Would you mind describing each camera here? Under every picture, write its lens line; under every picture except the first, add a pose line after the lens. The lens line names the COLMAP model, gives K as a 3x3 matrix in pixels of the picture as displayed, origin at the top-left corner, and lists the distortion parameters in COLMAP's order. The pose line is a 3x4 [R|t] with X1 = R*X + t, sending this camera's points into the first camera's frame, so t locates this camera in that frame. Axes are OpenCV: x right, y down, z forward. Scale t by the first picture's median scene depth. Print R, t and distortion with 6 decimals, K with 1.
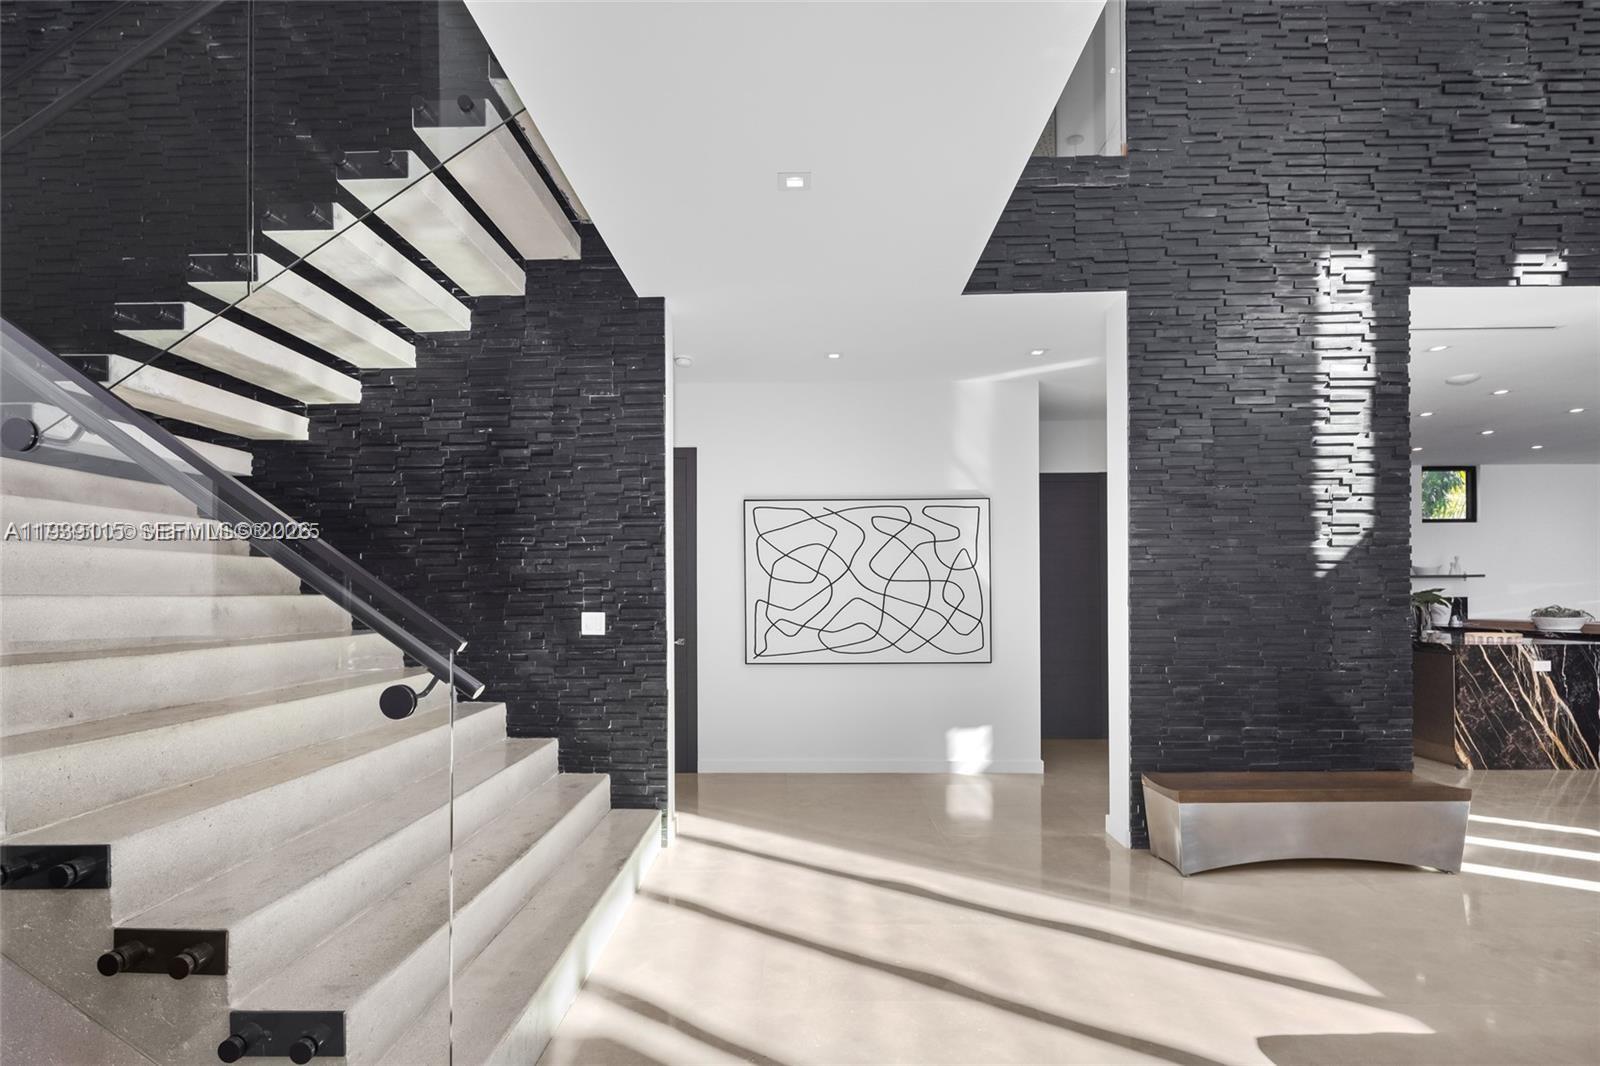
lens RADIAL K [[767.4, 0, 803.7], [0, 767.4, 590.6], [0, 0, 1]] dist [-0.005837, -0.002094]
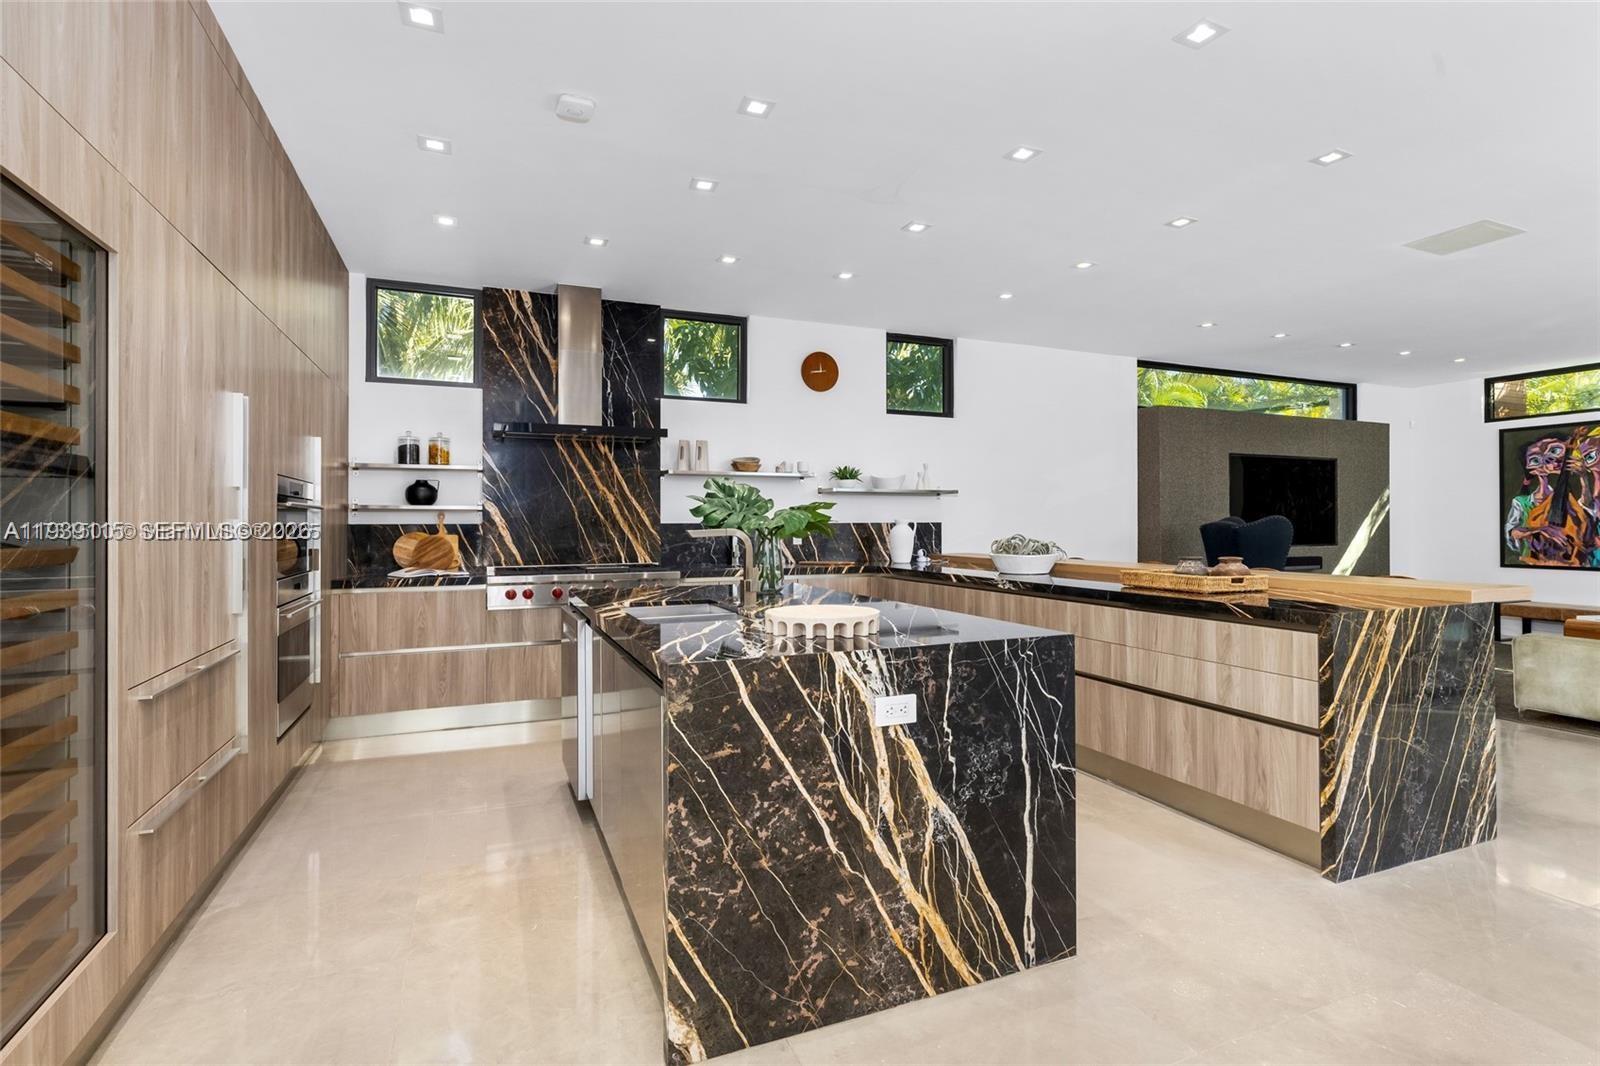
lens RADIAL K [[767.4, 0, 803.7], [0, 767.4, 514.5], [0, 0, 1]] dist [-0.005837, -0.002094]
pose [[0.910185, 0.006495, 0.414150, 1.133822], [-0.003608, 0.999963, -0.007752, 0.016663], [-0.414185, 0.005562, 0.910176, 1.005027]]
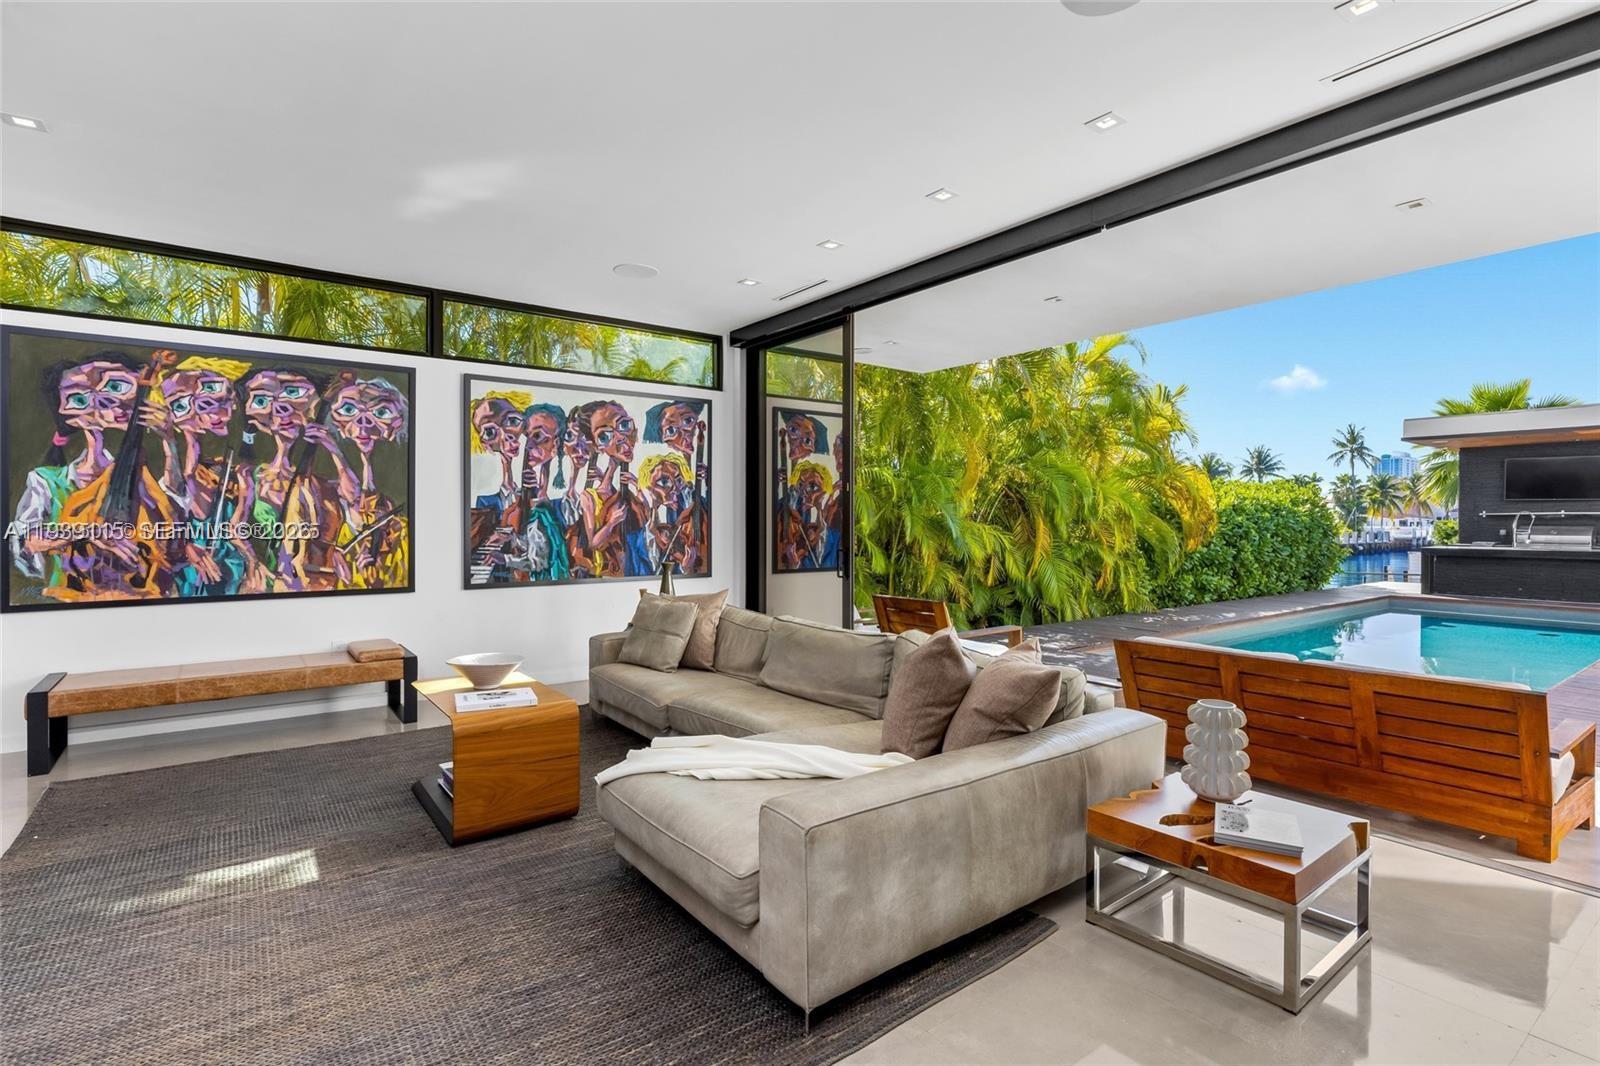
lens RADIAL K [[767.4, 0, 801.2], [0, 767.4, 525.7], [0, 0, 1]] dist [-0.005837, -0.002094]
pose [[-0.626791, -0.005956, 0.779165, 1.863319], [-0.002607, 0.999981, 0.005546, 0.015641], [-0.779183, 0.001445, -0.626794, 1.577535]]
